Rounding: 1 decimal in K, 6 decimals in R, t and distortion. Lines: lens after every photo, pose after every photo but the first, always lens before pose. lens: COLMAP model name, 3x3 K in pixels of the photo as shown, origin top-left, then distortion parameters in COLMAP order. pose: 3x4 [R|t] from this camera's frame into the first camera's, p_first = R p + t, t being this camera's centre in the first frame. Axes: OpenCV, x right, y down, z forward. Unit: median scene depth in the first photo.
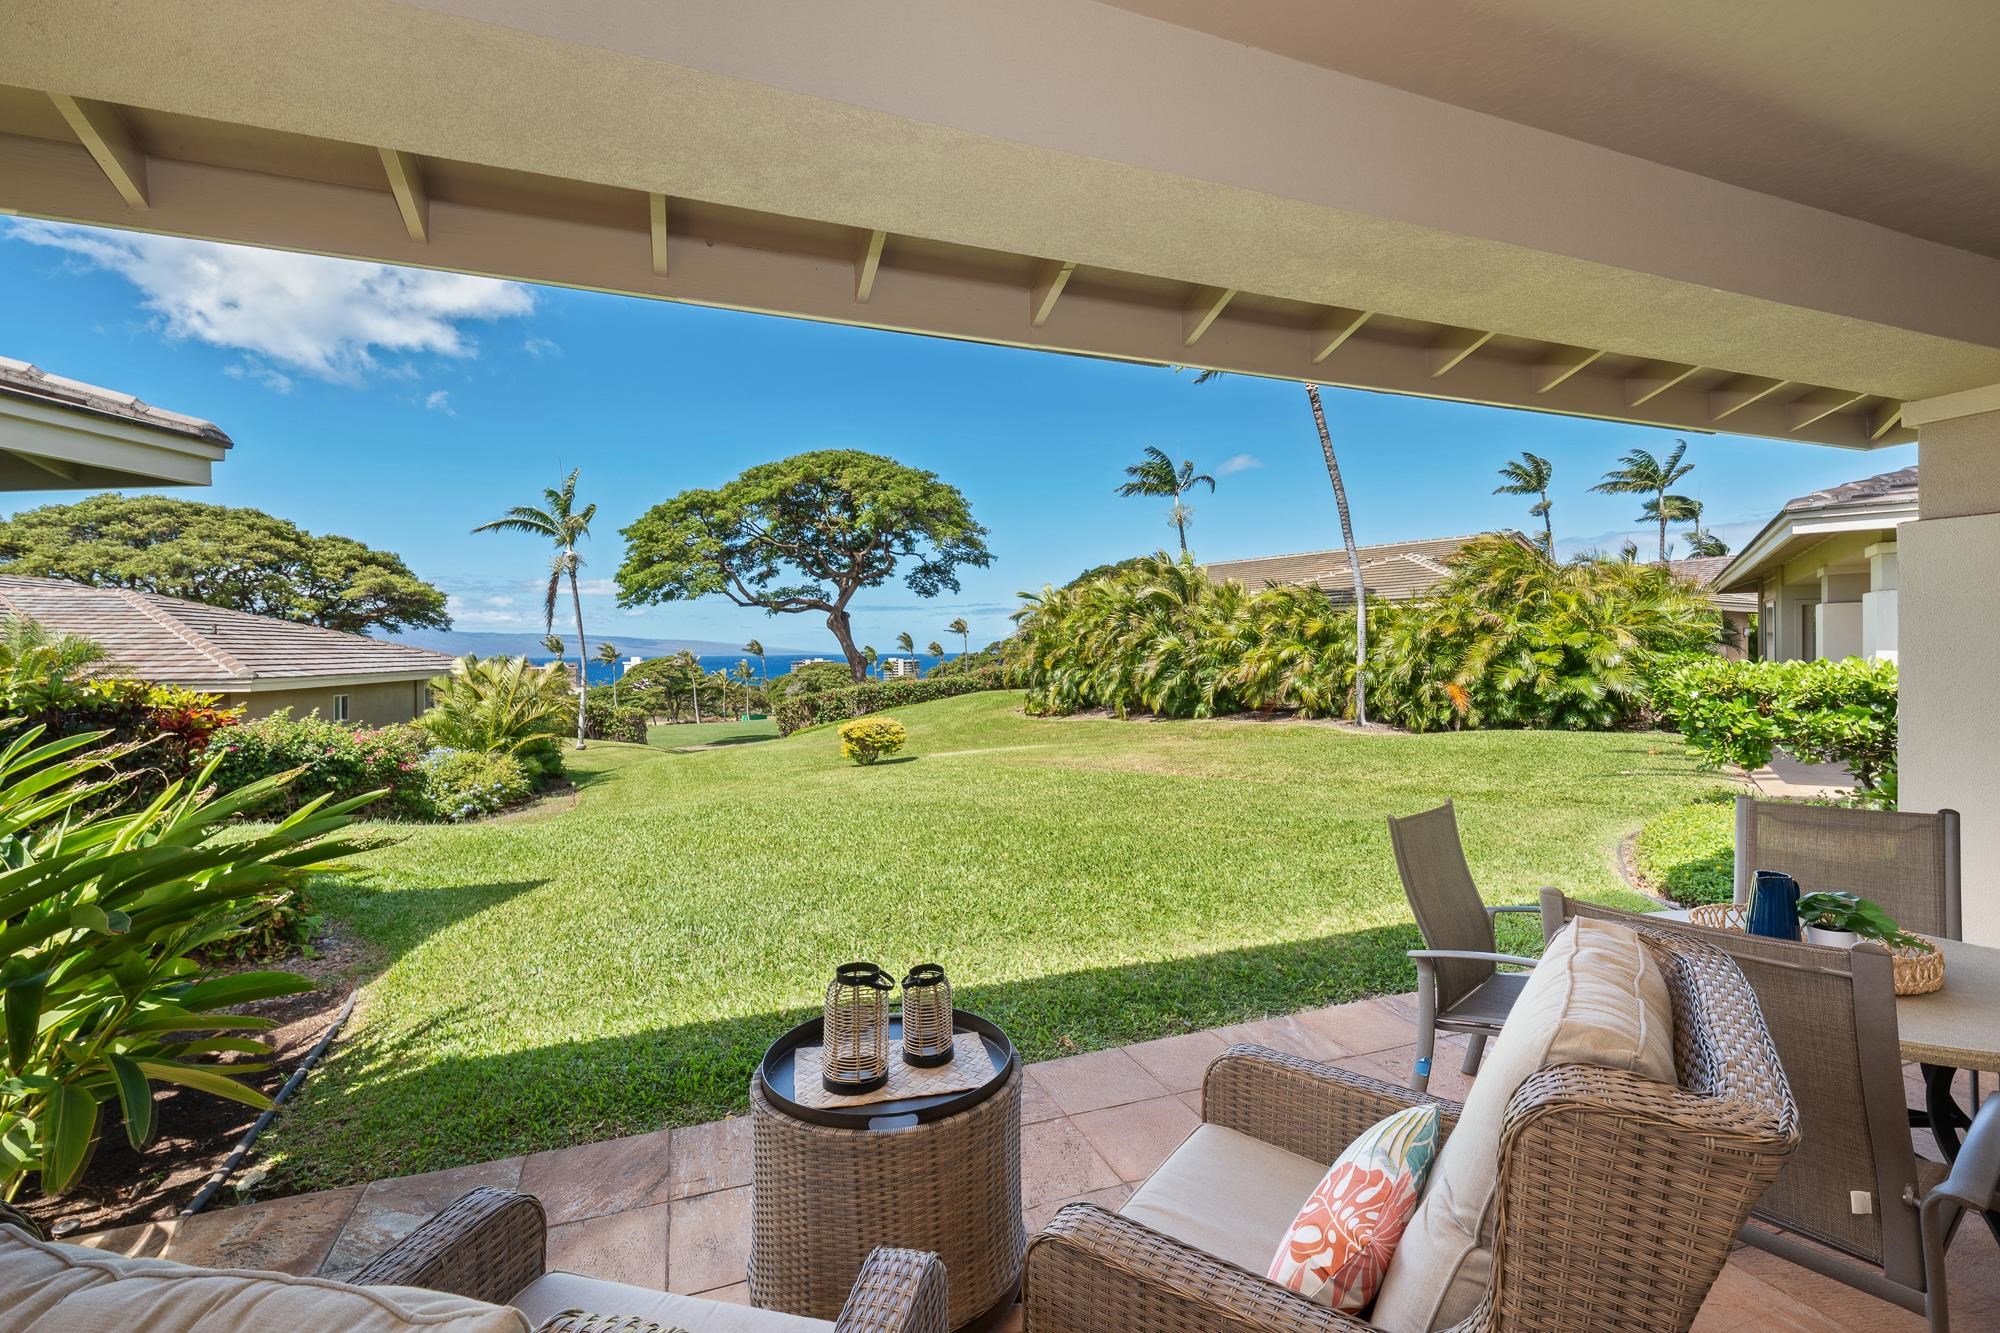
lens RADIAL K [[876.1, 0, 1000.1], [0, 876.1, 654.3], [0, 0, 1]] dist [-0.000815, 0.000000]
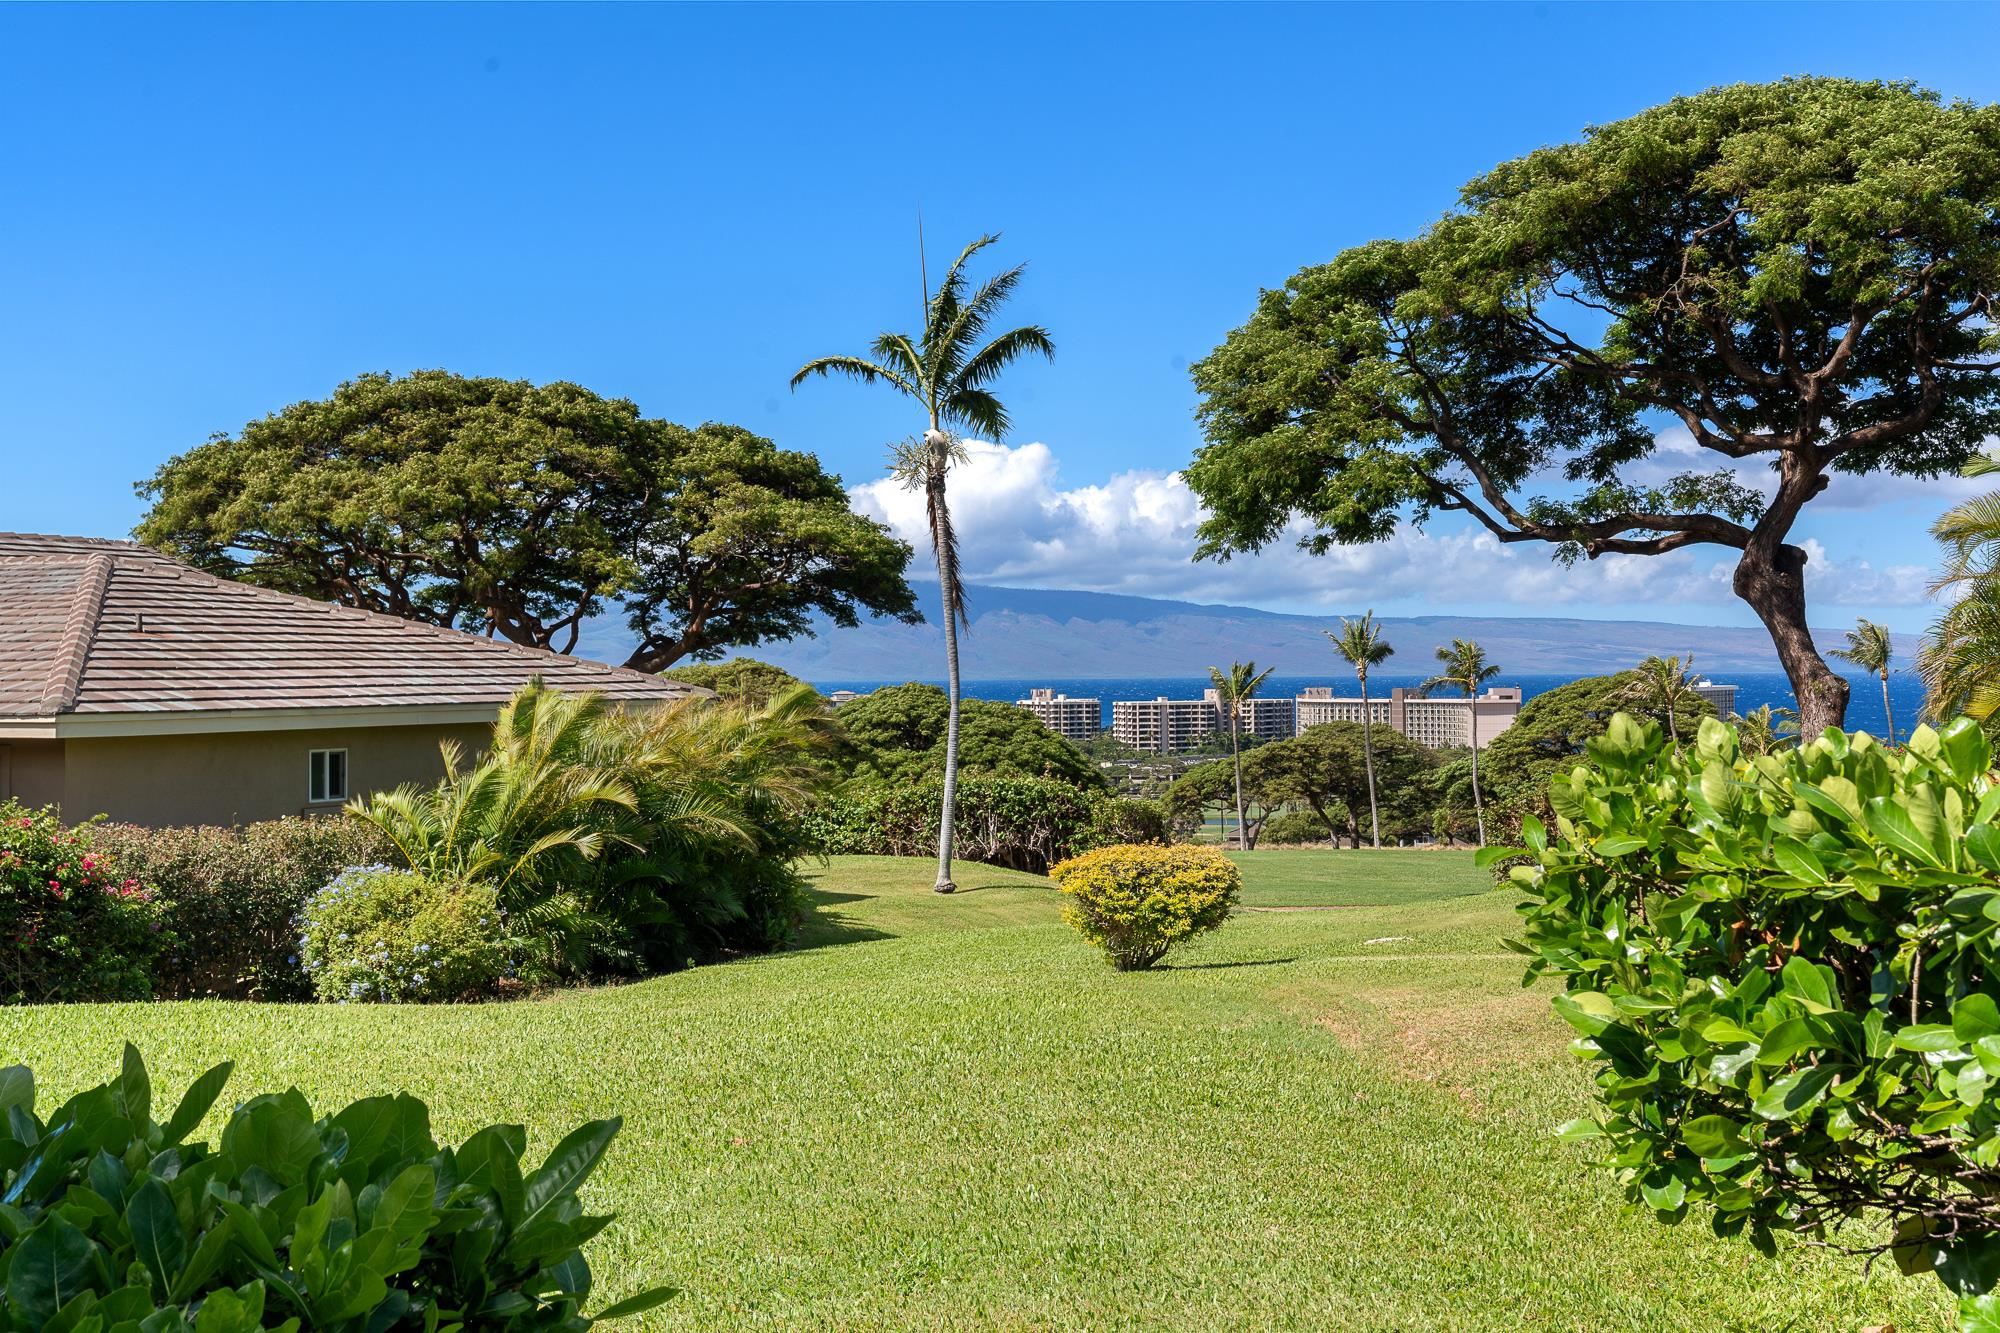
lens RADIAL K [[2362.3, 0, 1001.7], [0, 2362.3, 613.5], [0, 0, 1]] dist [0.018974, 0.012808]
pose [[0.762726, -0.015283, -0.646541, 0.198754], [0.000490, 0.999734, -0.023054, -0.000516], [0.646721, 0.017267, 0.762531, 0.089165]]
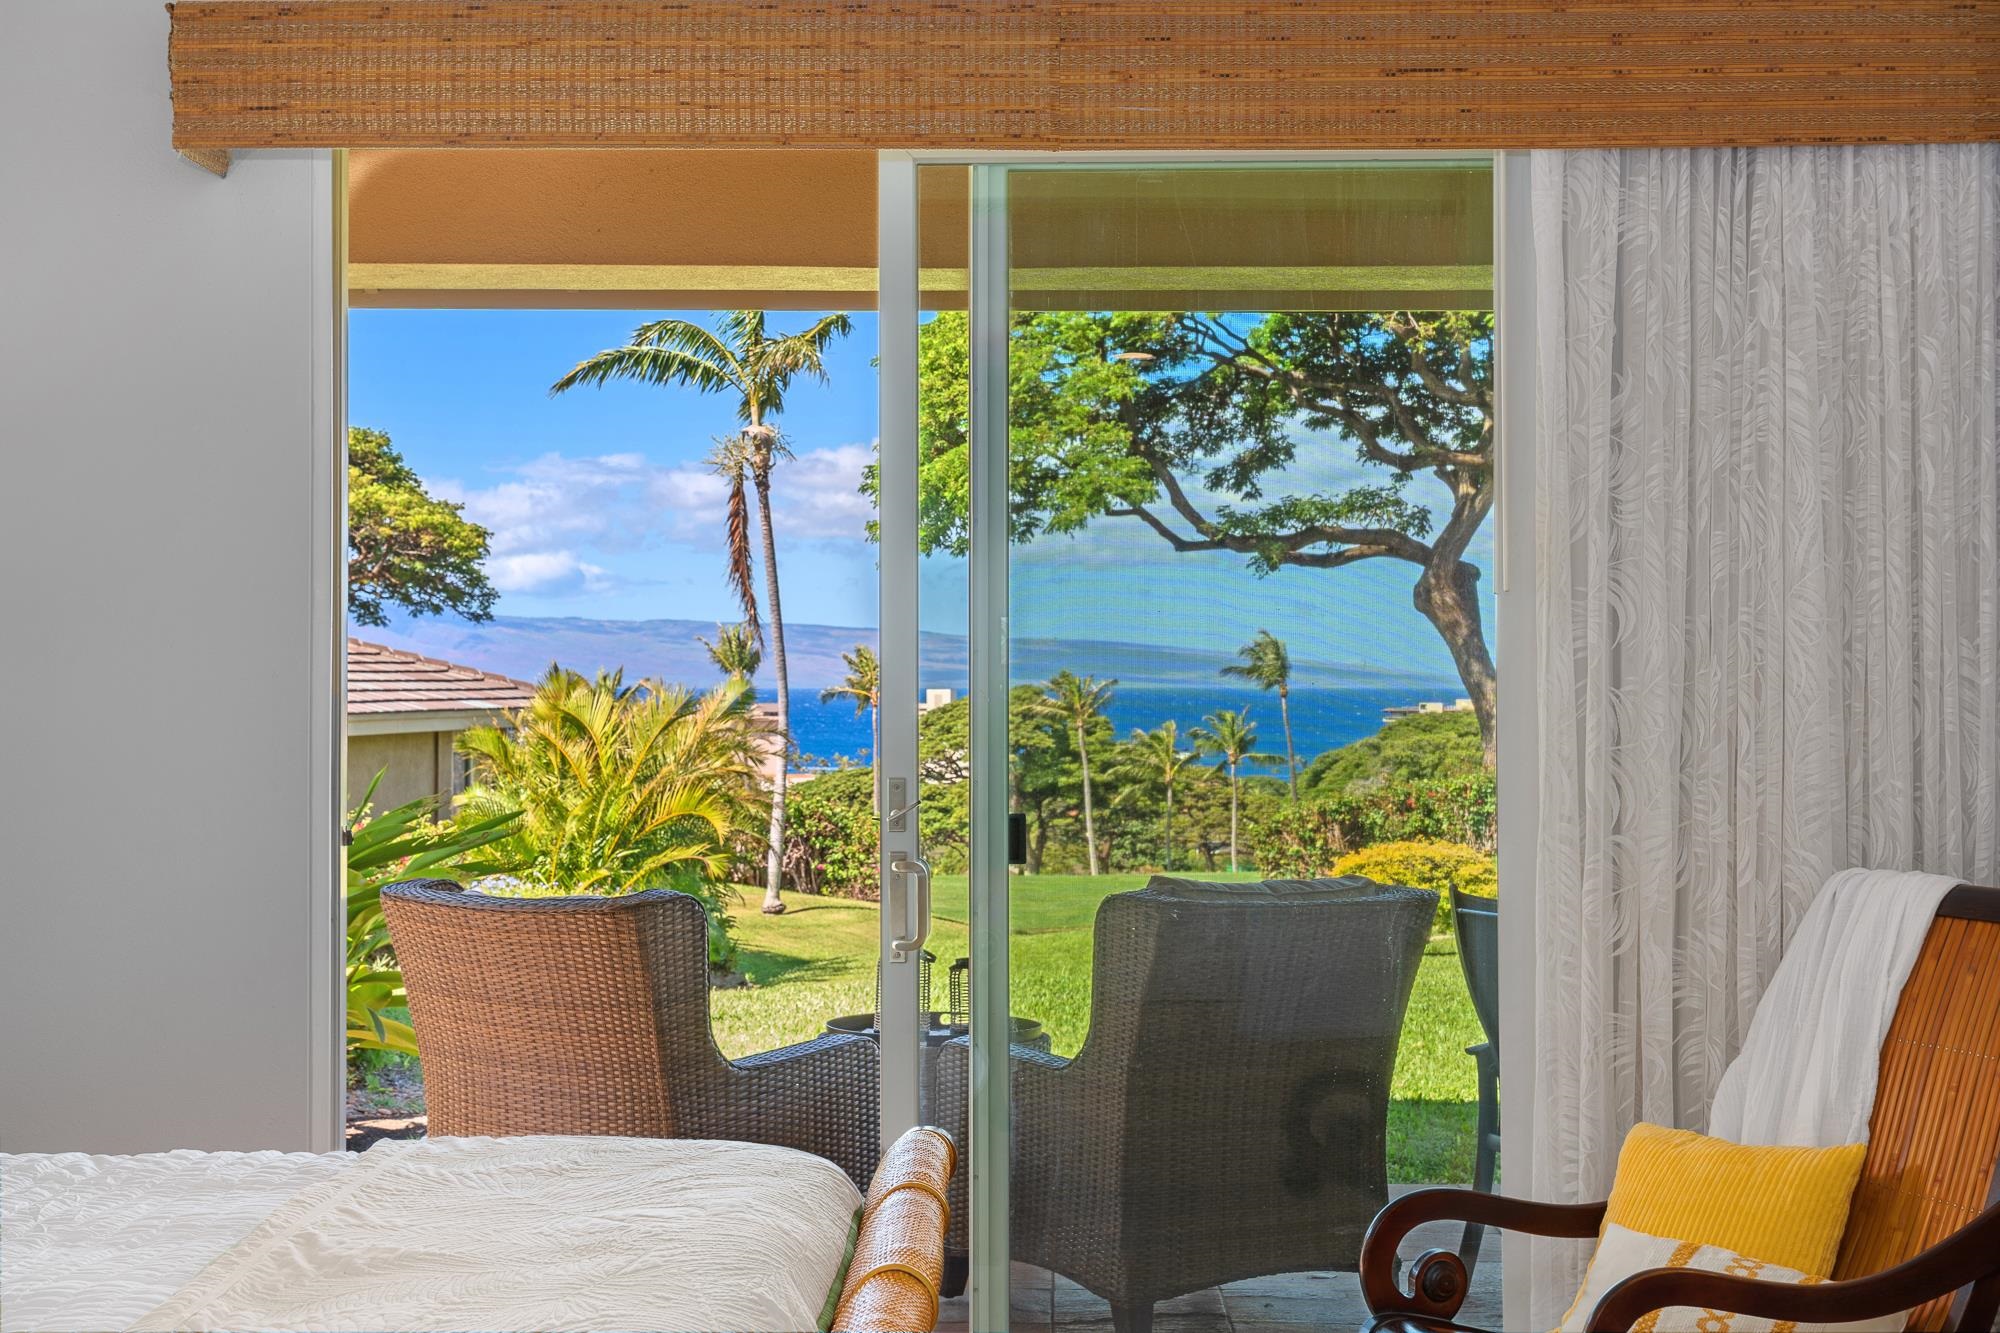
lens RADIAL K [[2822.5, 0, 958.1], [0, 2822.5, 666.9], [0, 0, 1]] dist [0.017257, 0.008337]
pose [[0.924387, 0.006110, -0.381407, 0.067041], [-0.008869, 0.999946, -0.005476, 0.000839], [0.381353, 0.008444, 0.924391, -0.120743]]
